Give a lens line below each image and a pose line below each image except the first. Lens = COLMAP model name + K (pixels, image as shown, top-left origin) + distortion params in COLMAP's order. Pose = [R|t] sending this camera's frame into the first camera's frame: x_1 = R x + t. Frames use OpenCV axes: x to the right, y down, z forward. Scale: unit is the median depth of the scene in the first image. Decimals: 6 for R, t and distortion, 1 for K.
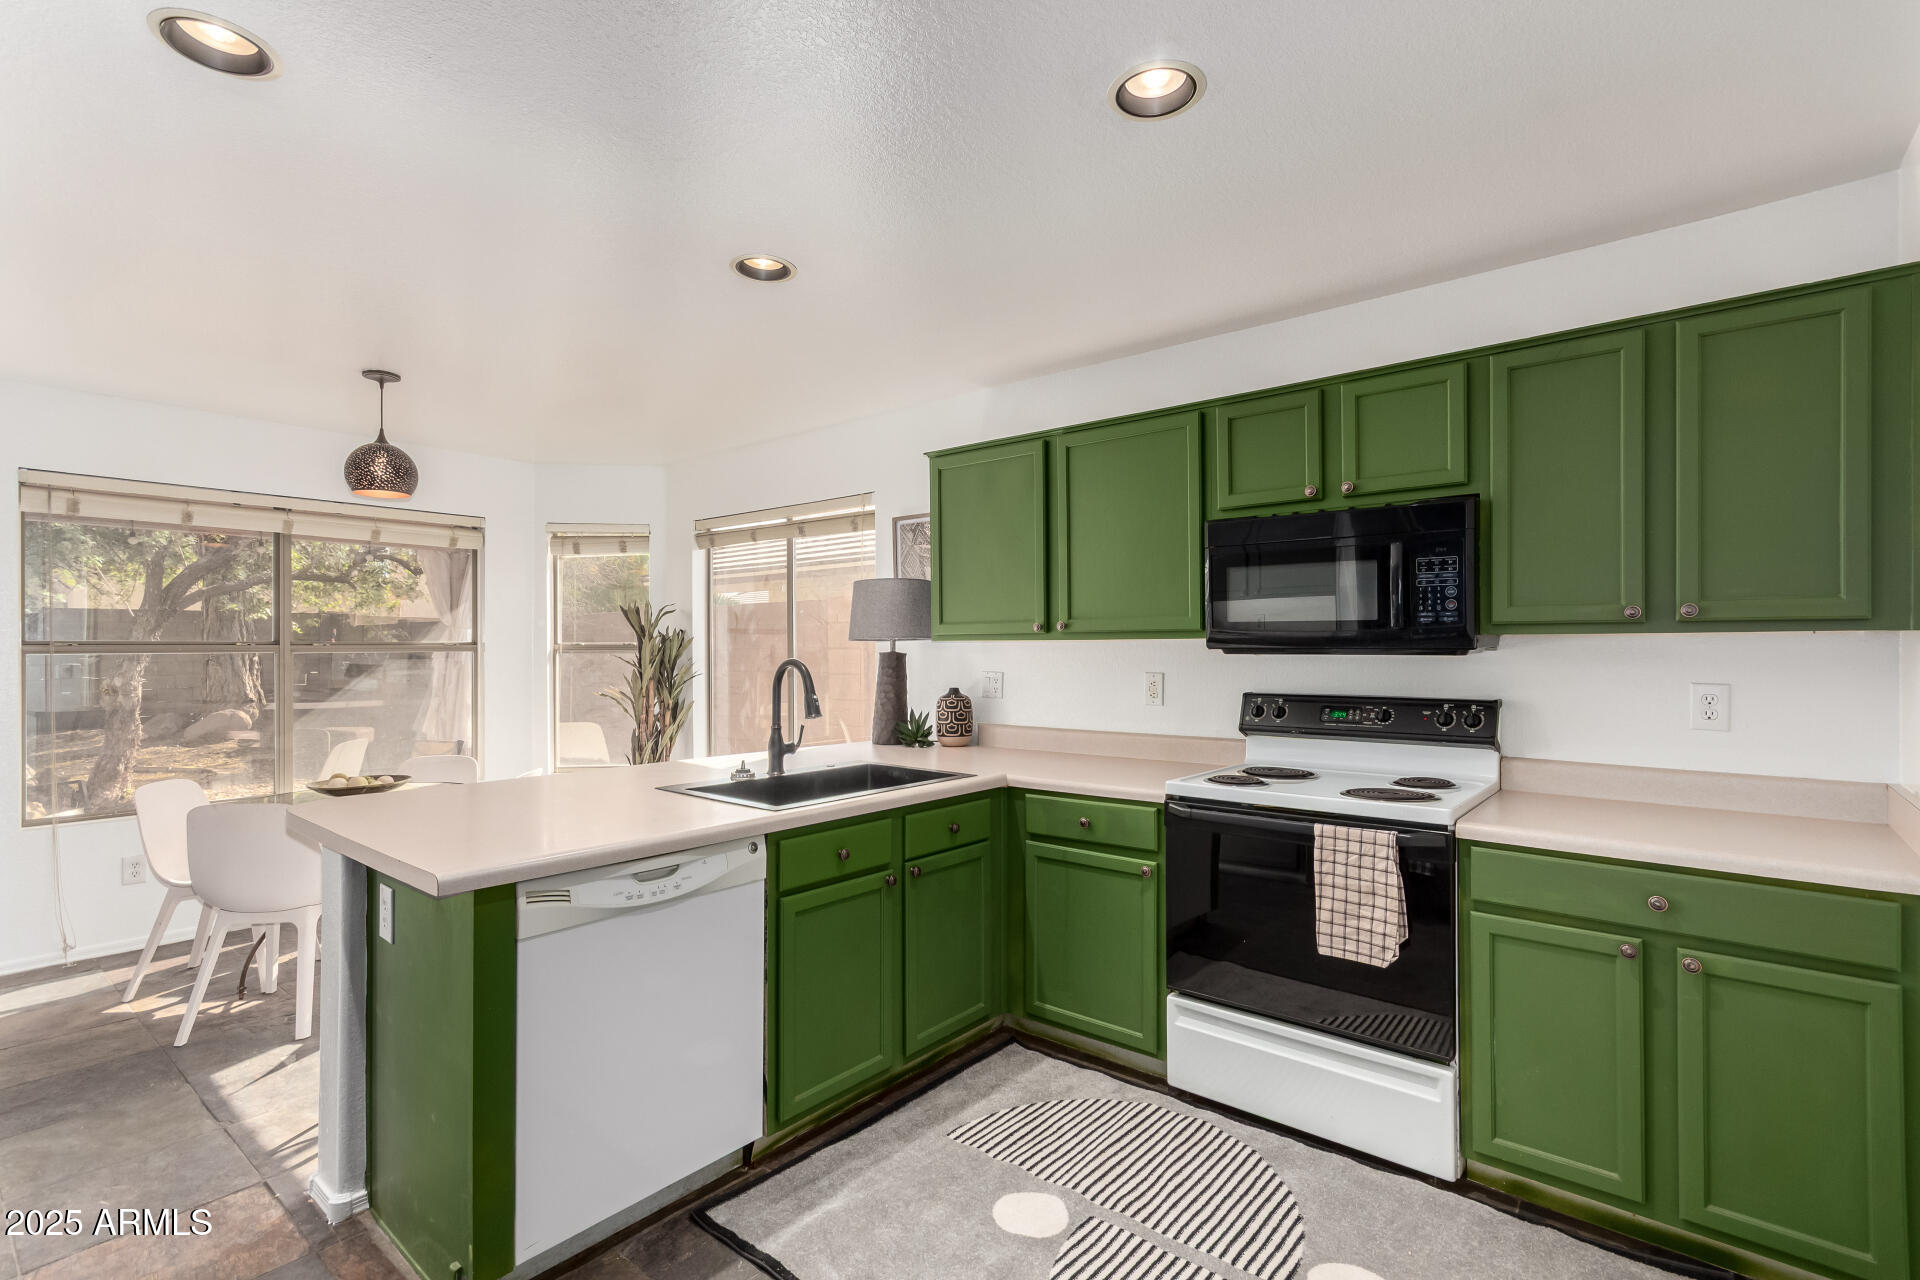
lens RADIAL K [[889.0, 0, 967.7], [0, 889.0, 645.2], [0, 0, 1]] dist [0.005318, 0.000299]
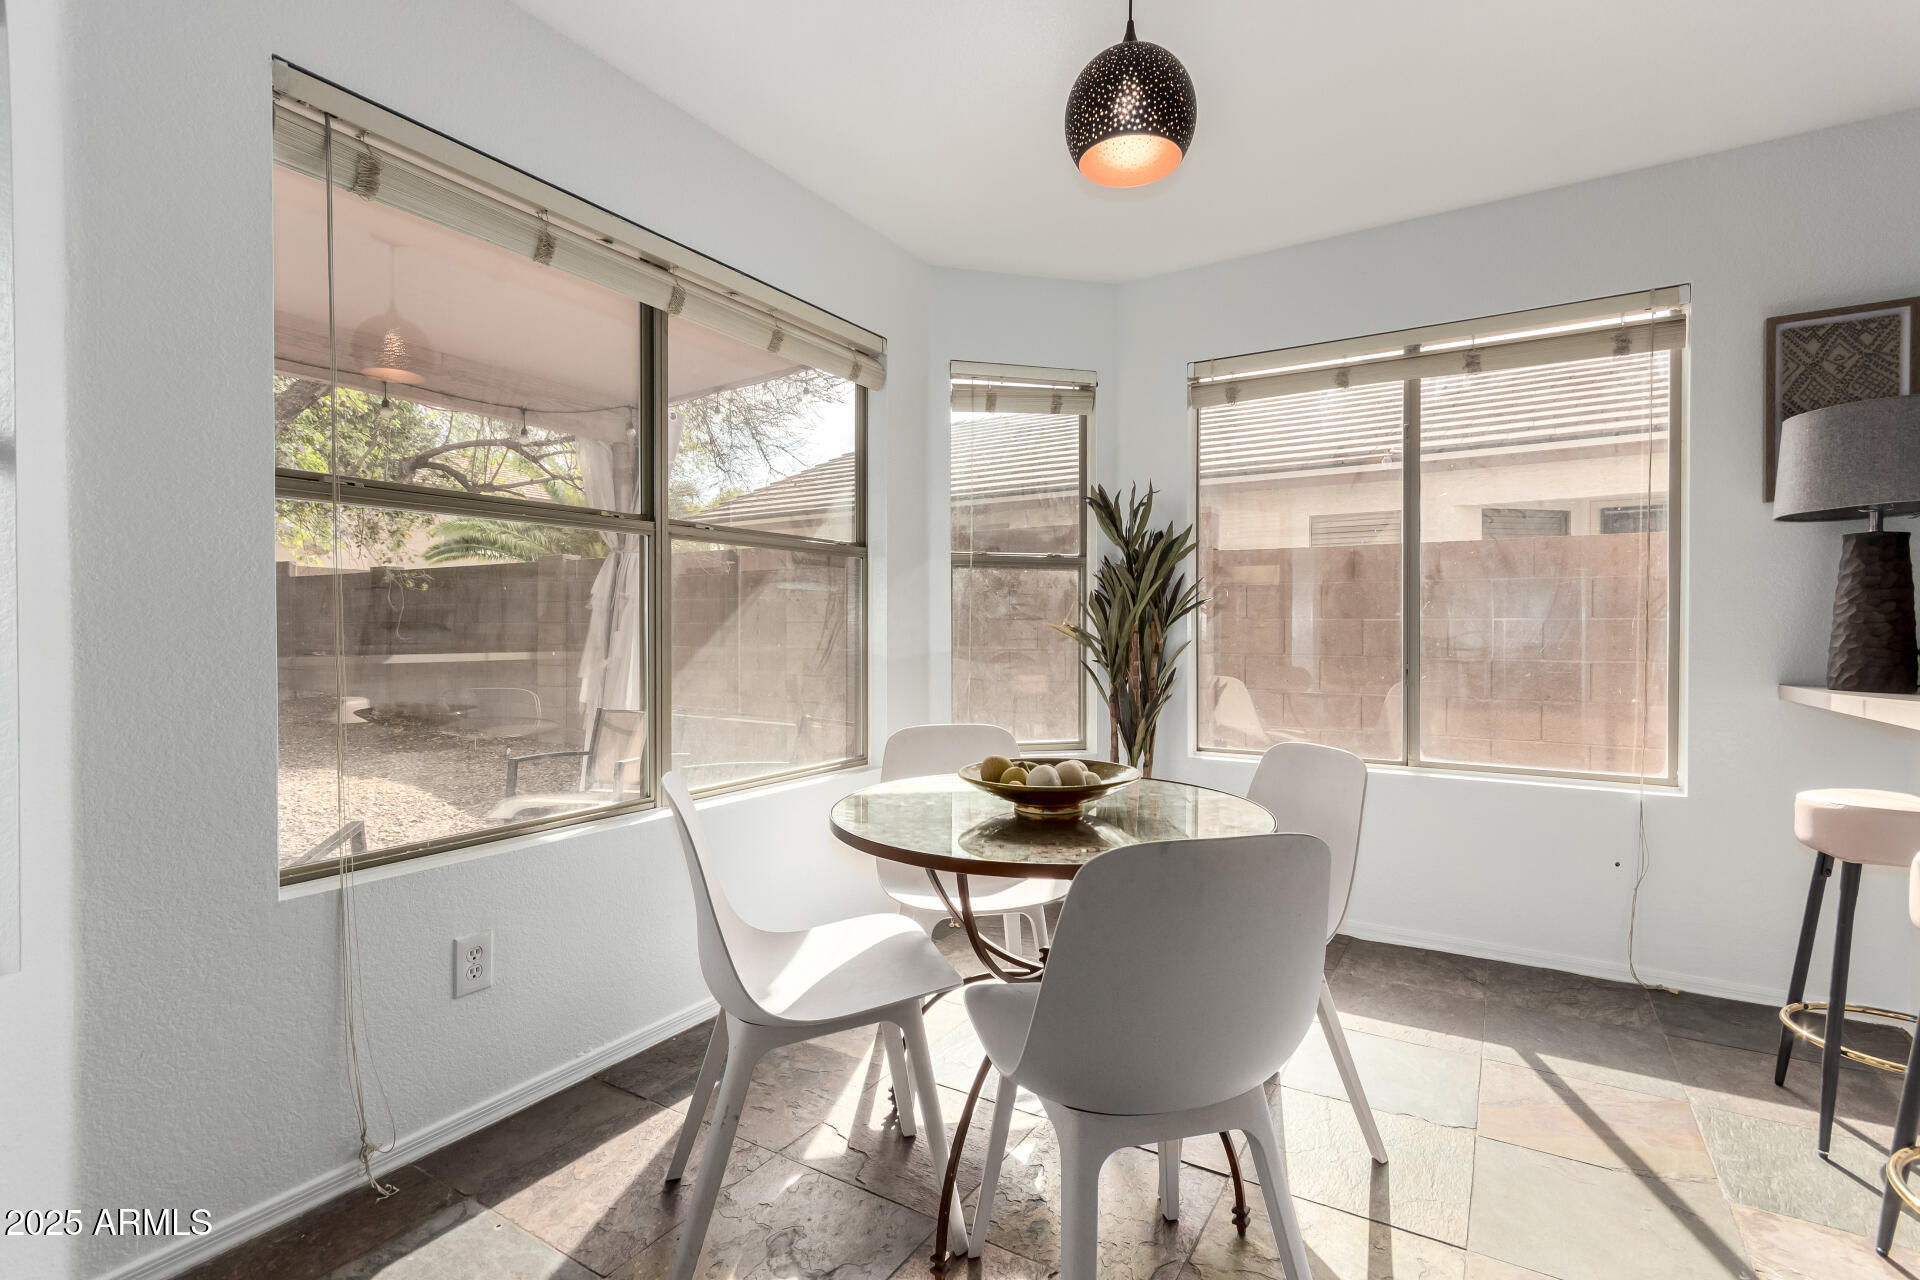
lens RADIAL K [[889.0, 0, 953.1], [0, 889.0, 639.7], [0, 0, 1]] dist [0.005318, 0.000299]
pose [[0.992766, 0.008348, 0.119772, -0.602026], [-0.009737, 0.999892, 0.011009, 0.059962], [-0.119667, -0.012095, 0.992740, 0.413053]]
